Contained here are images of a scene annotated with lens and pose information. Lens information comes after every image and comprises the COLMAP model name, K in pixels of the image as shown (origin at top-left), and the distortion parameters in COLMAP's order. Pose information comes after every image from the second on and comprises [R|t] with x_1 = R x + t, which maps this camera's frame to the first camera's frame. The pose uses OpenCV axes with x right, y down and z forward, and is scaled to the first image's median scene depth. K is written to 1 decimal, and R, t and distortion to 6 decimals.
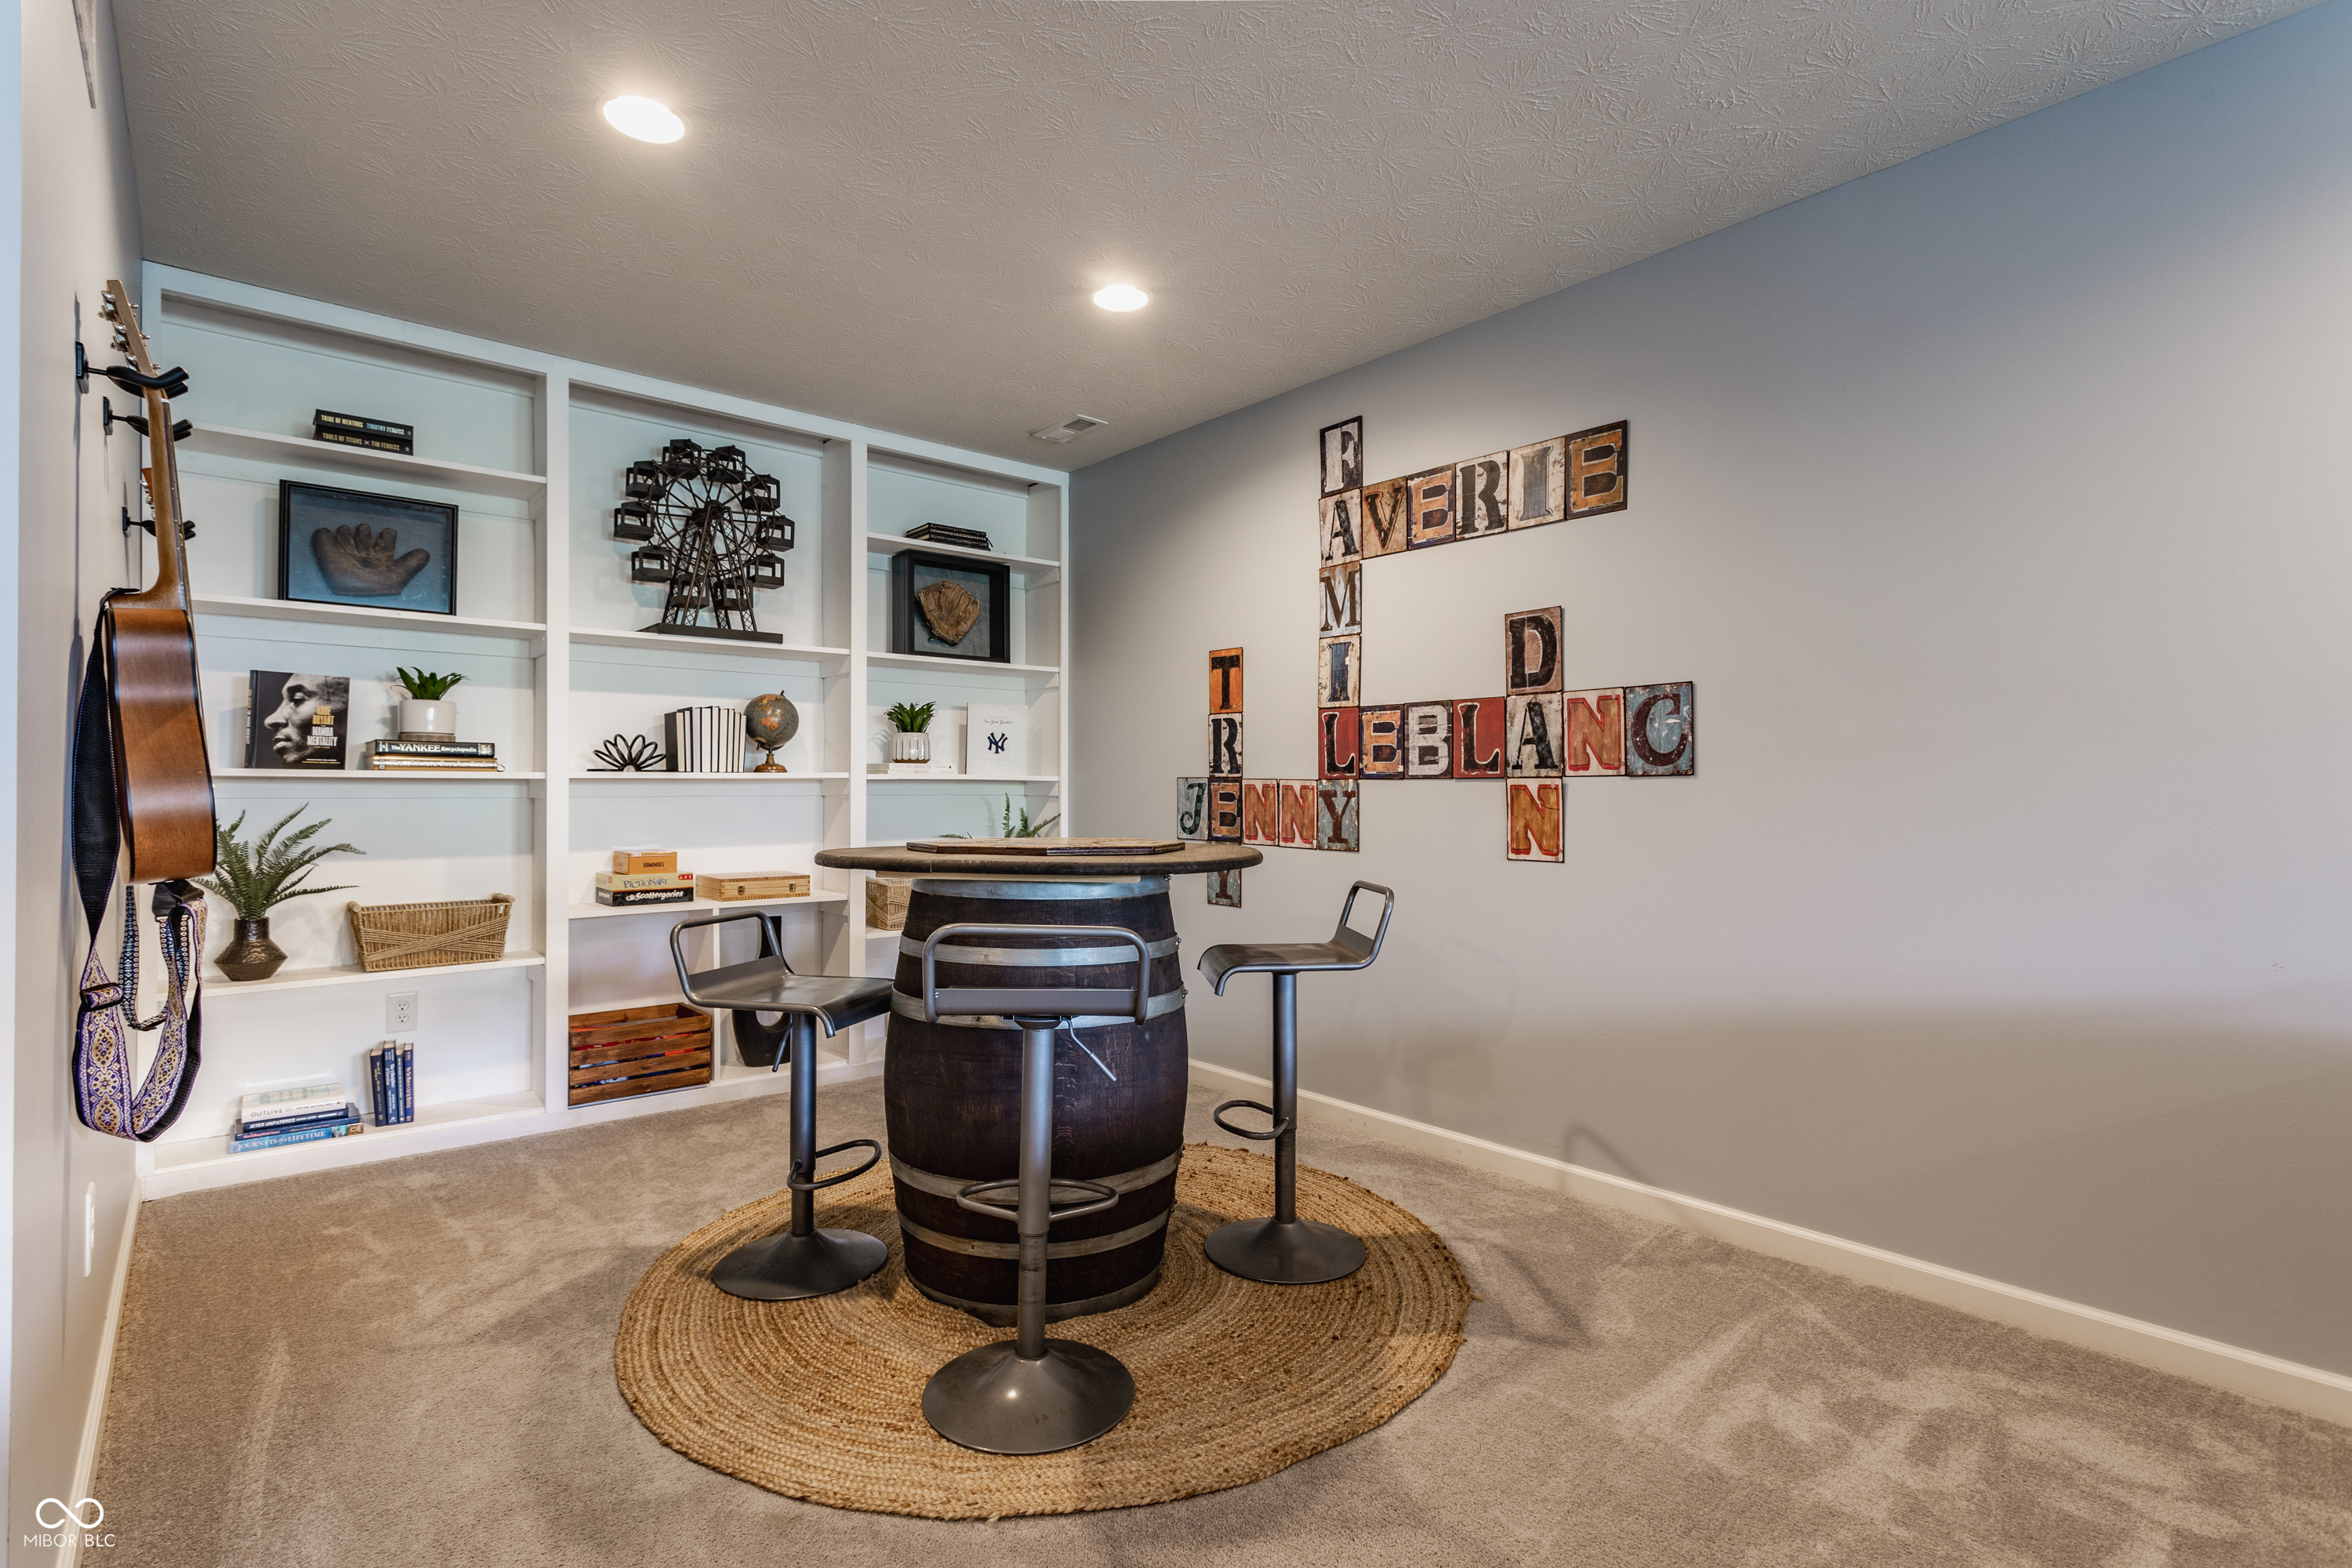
lens RADIAL K [[1112.1, 0, 1172.1], [0, 1112.1, 780.9], [0, 0, 1]] dist [0.000056, 0.006040]
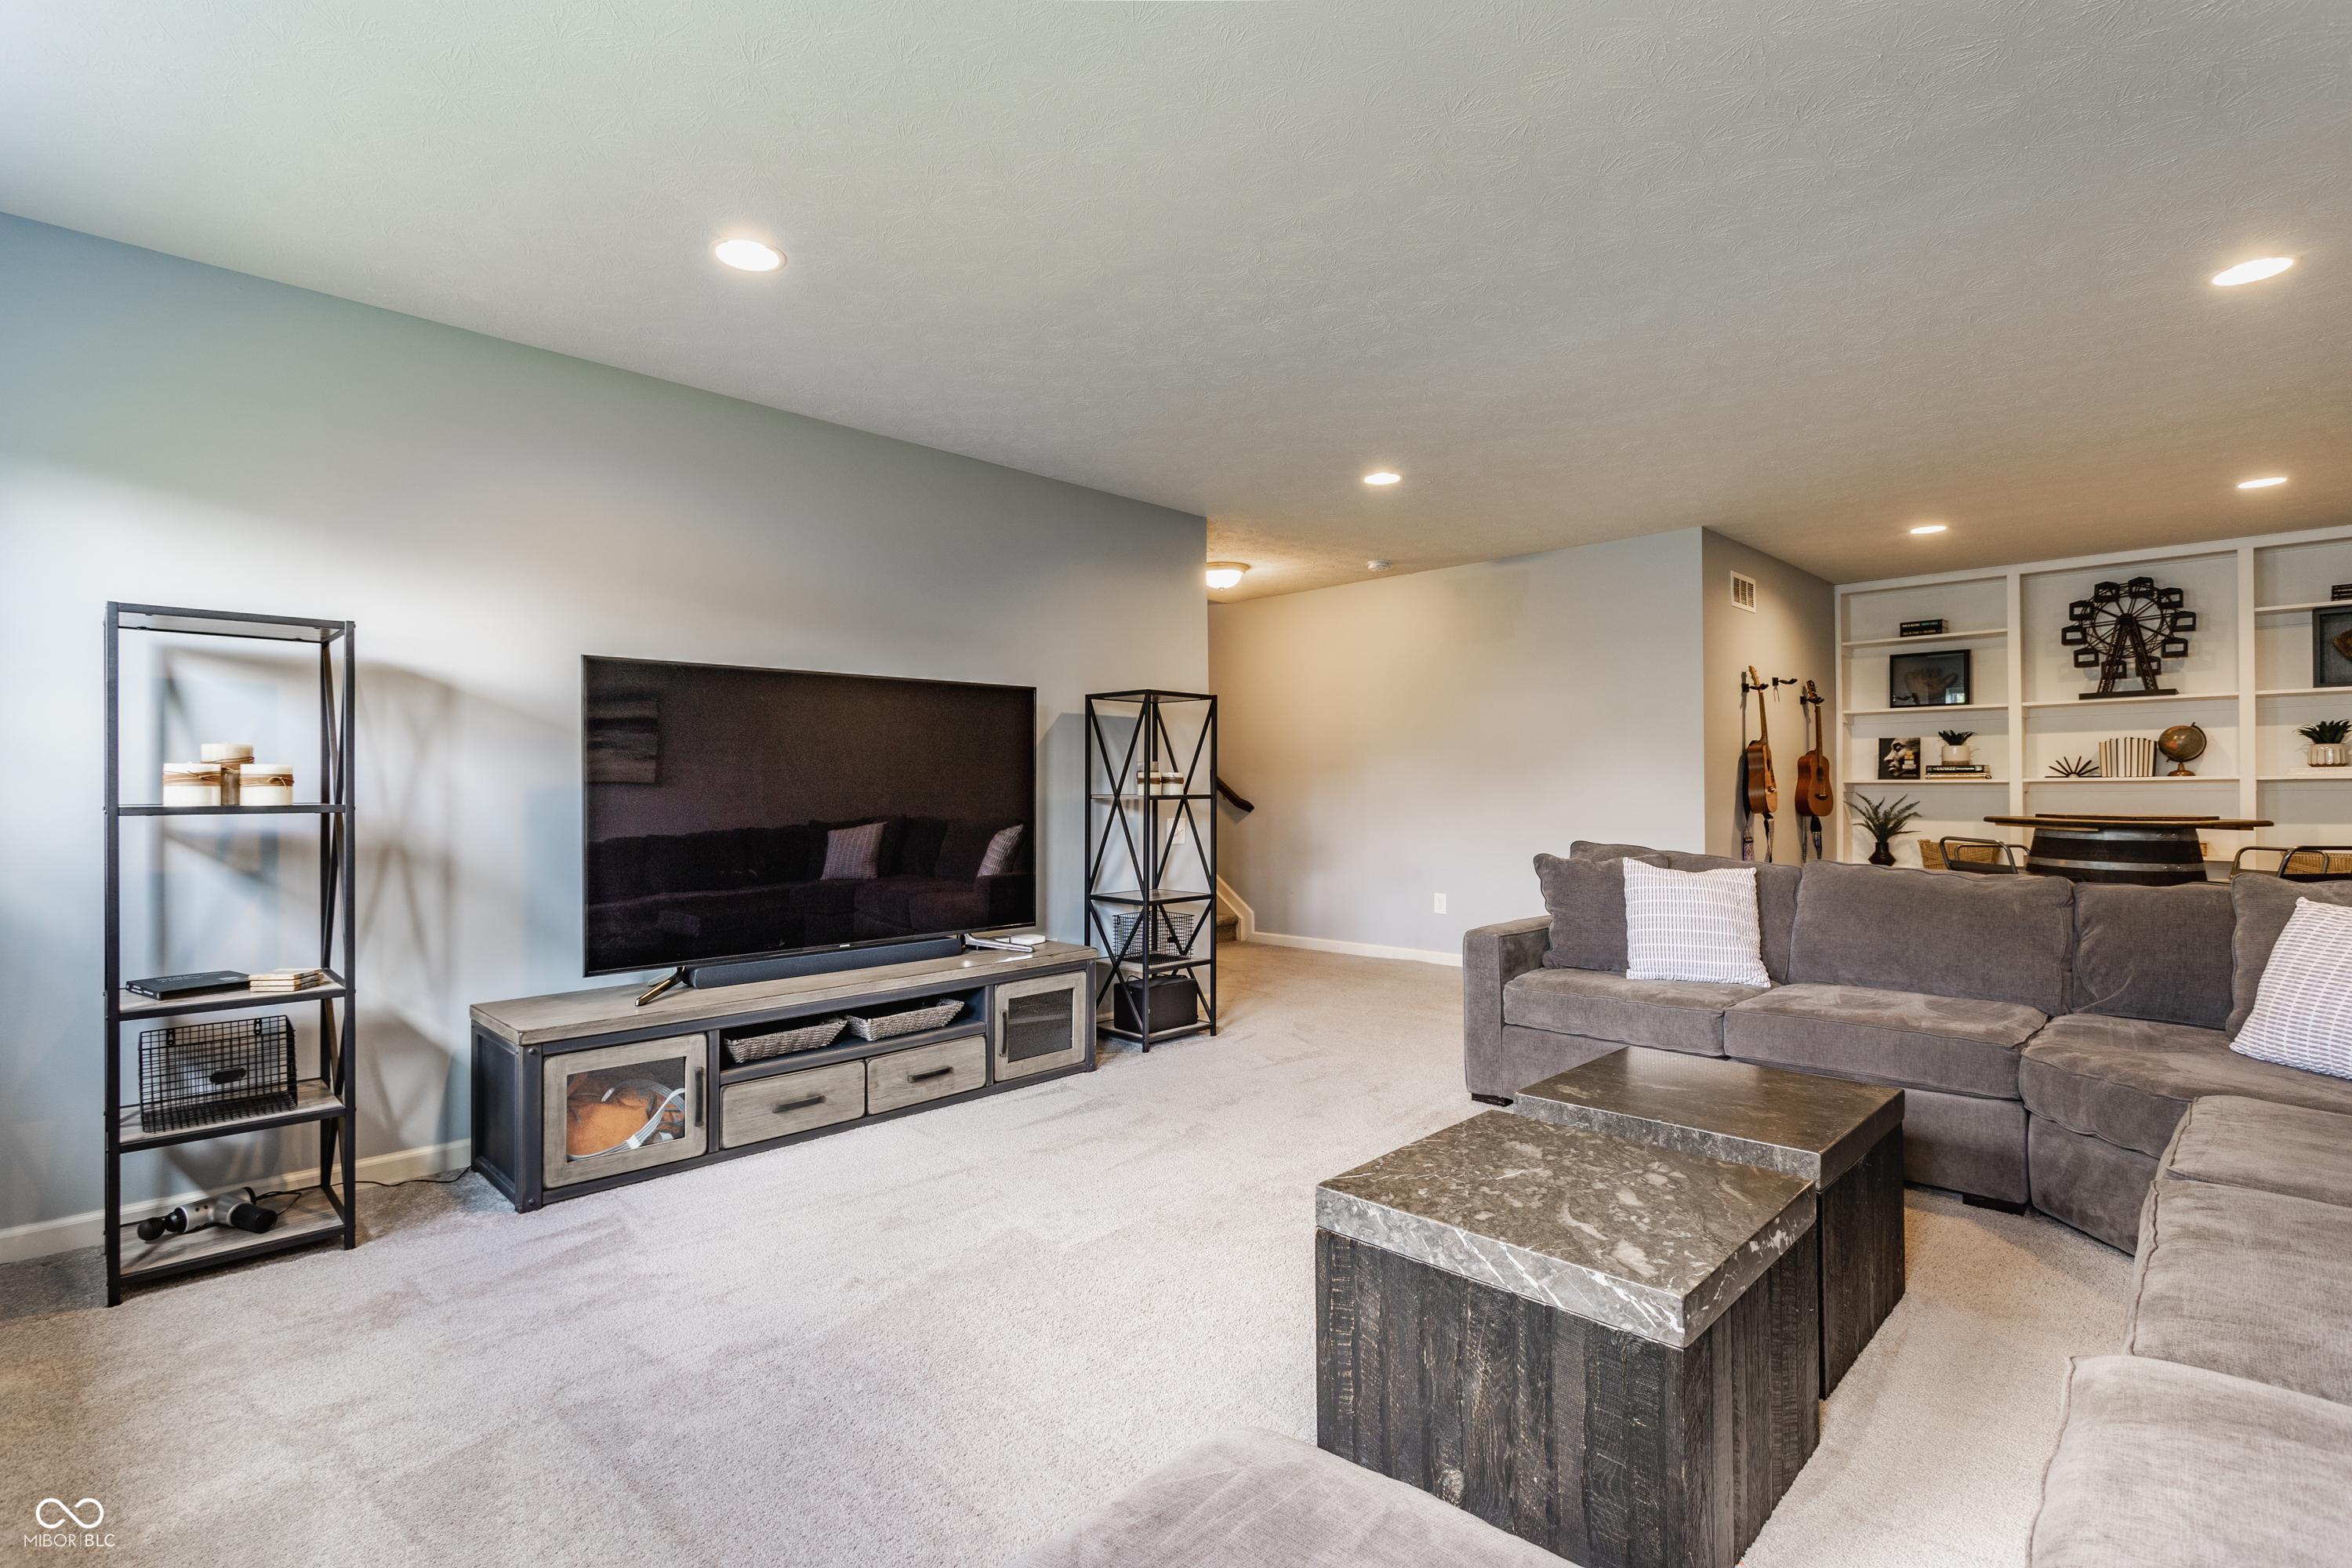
lens RADIAL K [[1112.1, 0, 1172.1], [0, 1112.1, 780.9], [0, 0, 1]] dist [0.000056, 0.006040]
pose [[0.080790, -0.005018, -0.996718, 1.296034], [0.013771, 0.999898, -0.003918, -0.017564], [0.996636, -0.013409, 0.080851, -0.636901]]
